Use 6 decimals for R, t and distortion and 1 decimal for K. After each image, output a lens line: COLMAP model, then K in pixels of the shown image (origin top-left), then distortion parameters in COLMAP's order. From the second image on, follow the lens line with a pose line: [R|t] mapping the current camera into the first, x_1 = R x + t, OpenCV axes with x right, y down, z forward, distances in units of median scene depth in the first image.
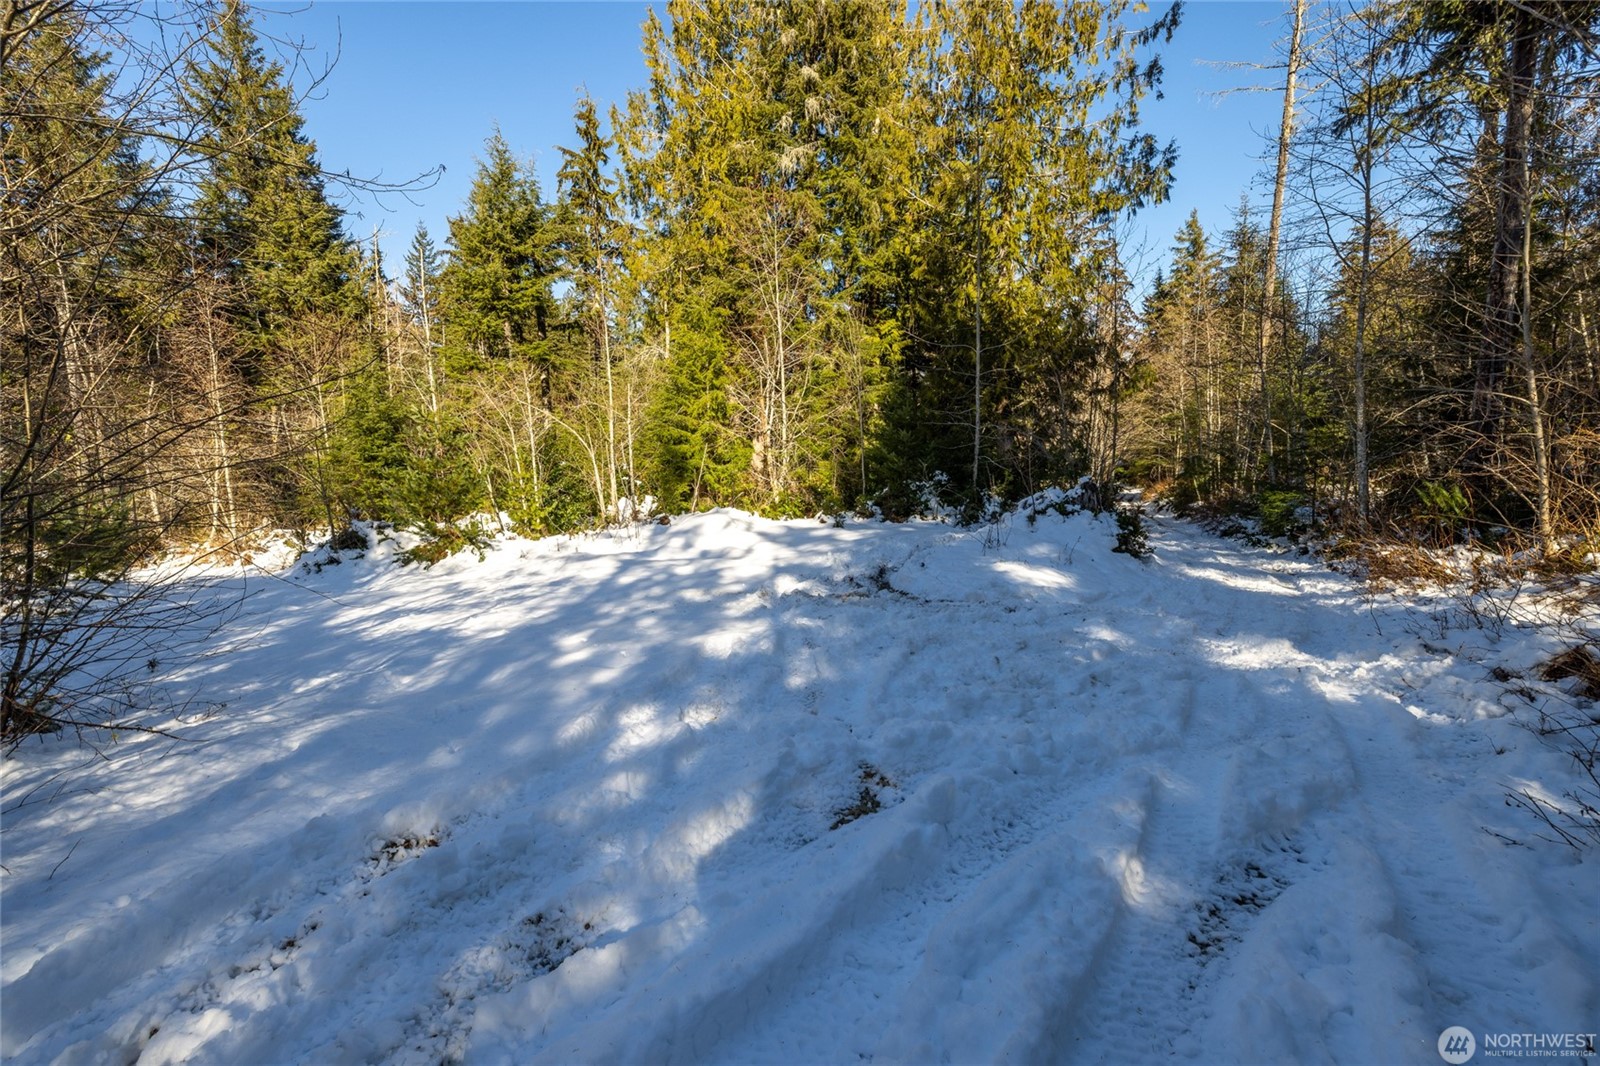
lens RADIAL K [[675.2, 0, 779.1], [0, 675.2, 521.1], [0, 0, 1]] dist [0.004315, 0.000340]
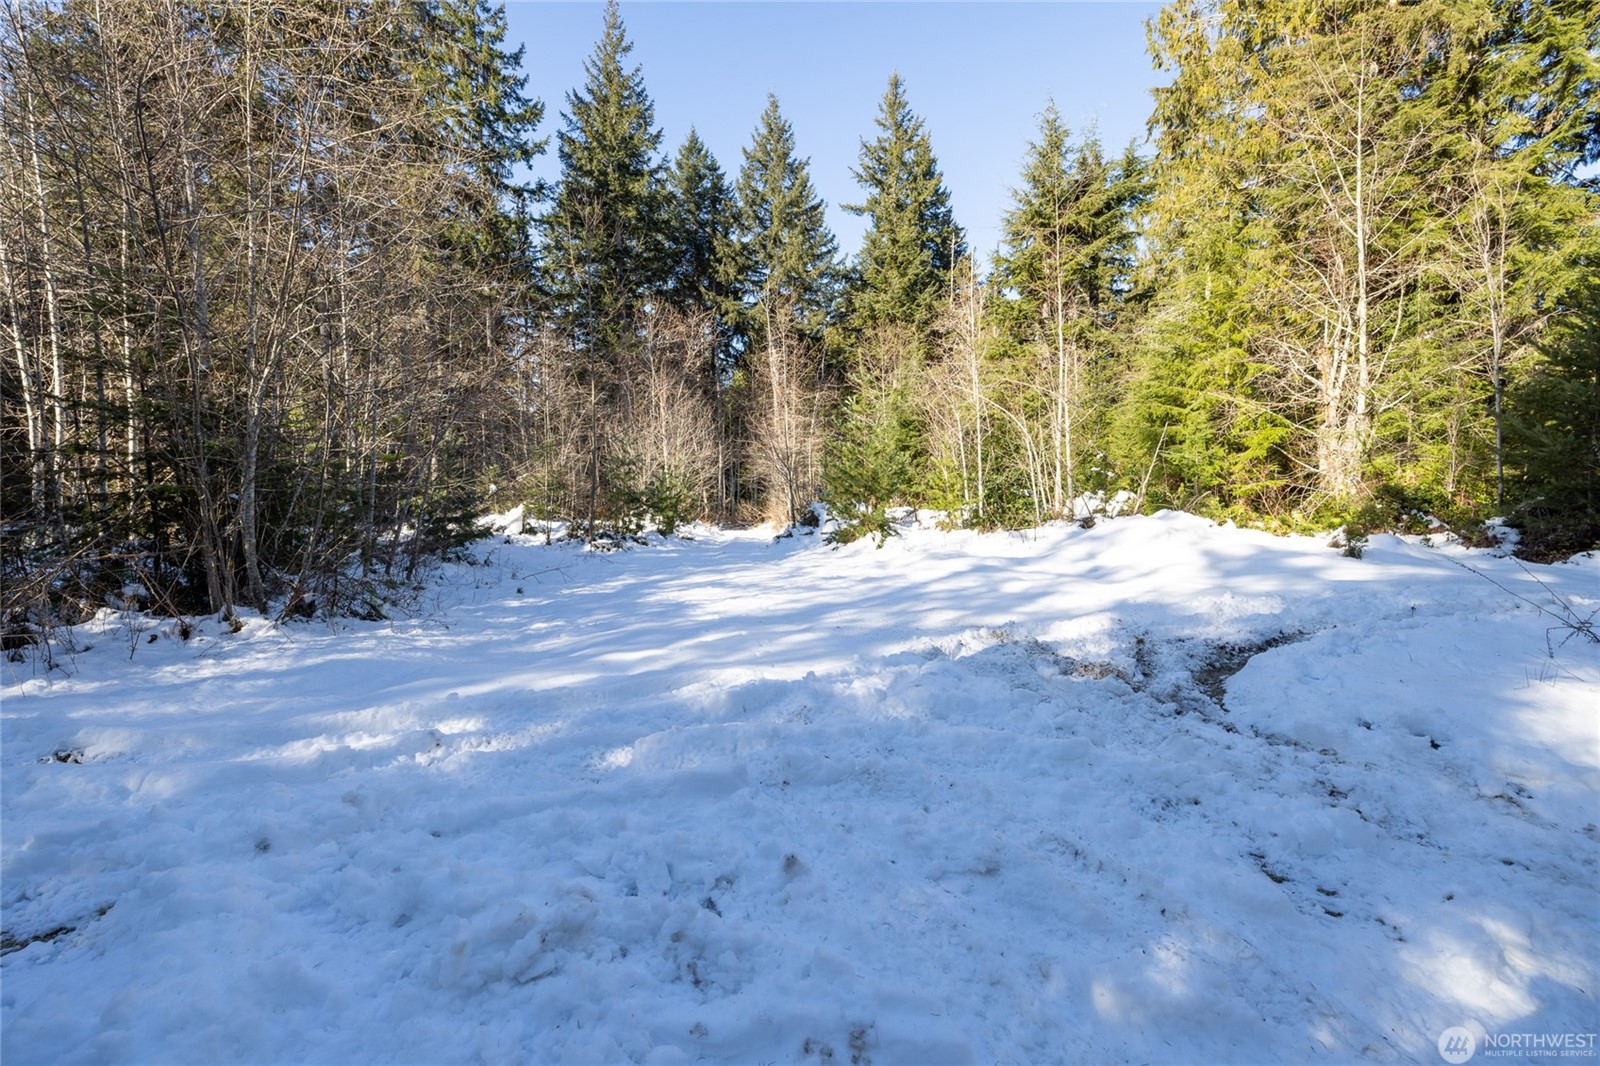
lens RADIAL K [[675.2, 0, 783.3], [0, 675.2, 518.4], [0, 0, 1]] dist [0.004315, 0.000340]
pose [[0.631227, 0.073382, -0.772119, 0.119015], [-0.067138, 0.996947, 0.039863, -0.007569], [0.772687, 0.026676, 0.634227, 0.128917]]
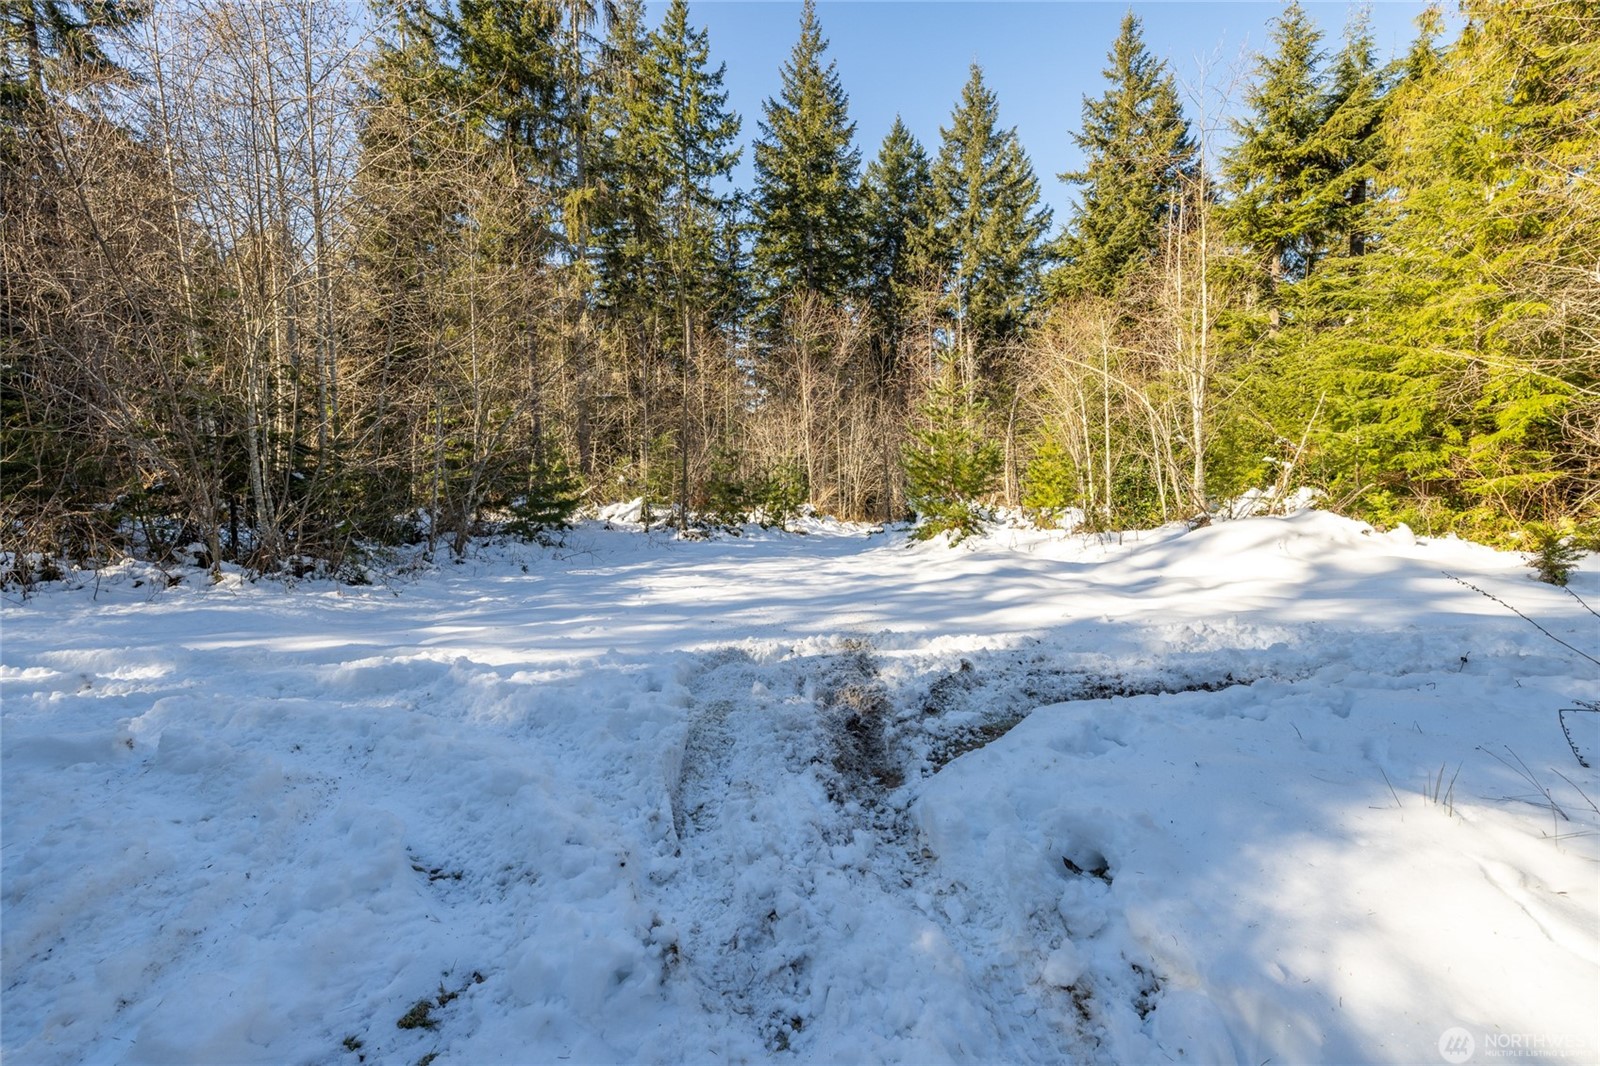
lens RADIAL K [[675.2, 0, 788.7], [0, 675.2, 527.2], [0, 0, 1]] dist [0.004315, 0.000340]
pose [[0.337213, 0.097972, -0.936317, 0.154700], [-0.078961, 0.994009, 0.075571, -0.008428], [0.938111, 0.048449, 0.342929, 0.249217]]
